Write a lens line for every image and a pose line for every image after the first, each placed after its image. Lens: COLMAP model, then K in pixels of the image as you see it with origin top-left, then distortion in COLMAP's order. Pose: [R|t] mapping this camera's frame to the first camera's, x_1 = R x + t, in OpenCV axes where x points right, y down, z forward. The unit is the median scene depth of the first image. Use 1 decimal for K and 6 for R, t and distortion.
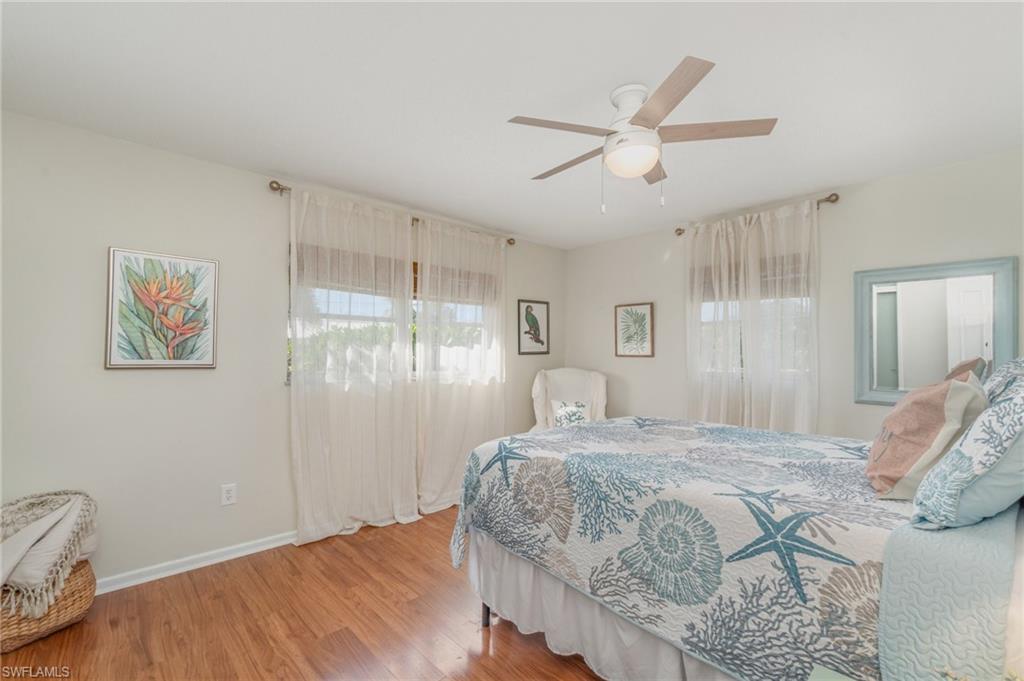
lens RADIAL K [[449.7, 0, 509.0], [0, 449.7, 338.8], [0, 0, 1]] dist [-0.003096, 0.000619]
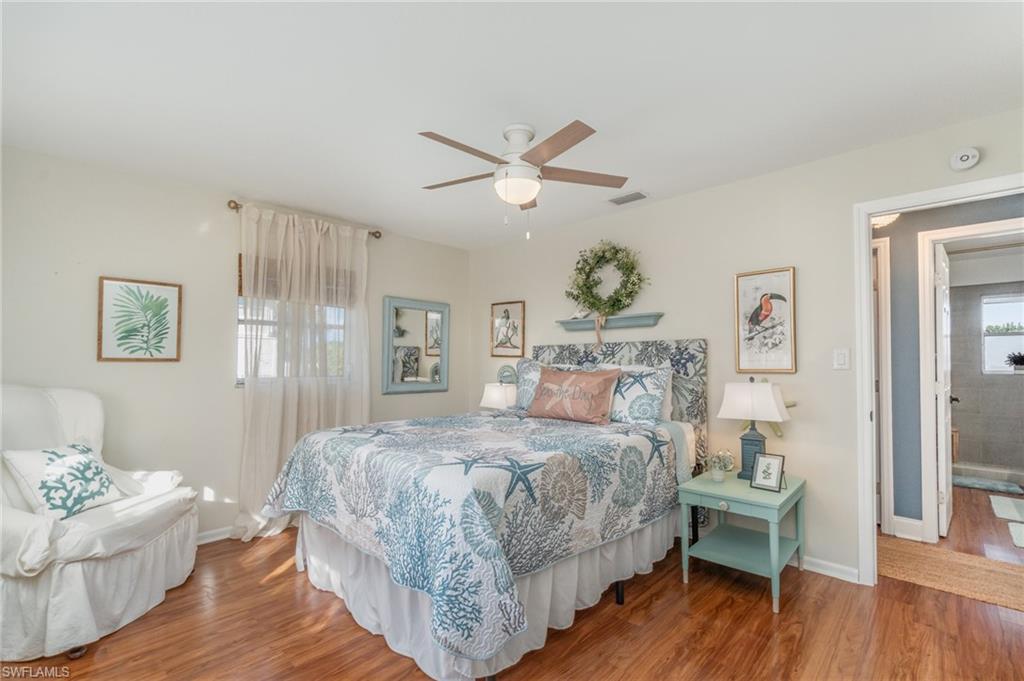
lens RADIAL K [[449.7, 0, 508.9], [0, 449.7, 350.4], [0, 0, 1]] dist [-0.003096, 0.000619]
pose [[-0.053249, 0.019339, 0.998394, -0.962740], [-0.034138, 0.999193, -0.021175, 0.046364], [-0.997998, -0.035211, -0.052545, 1.178946]]
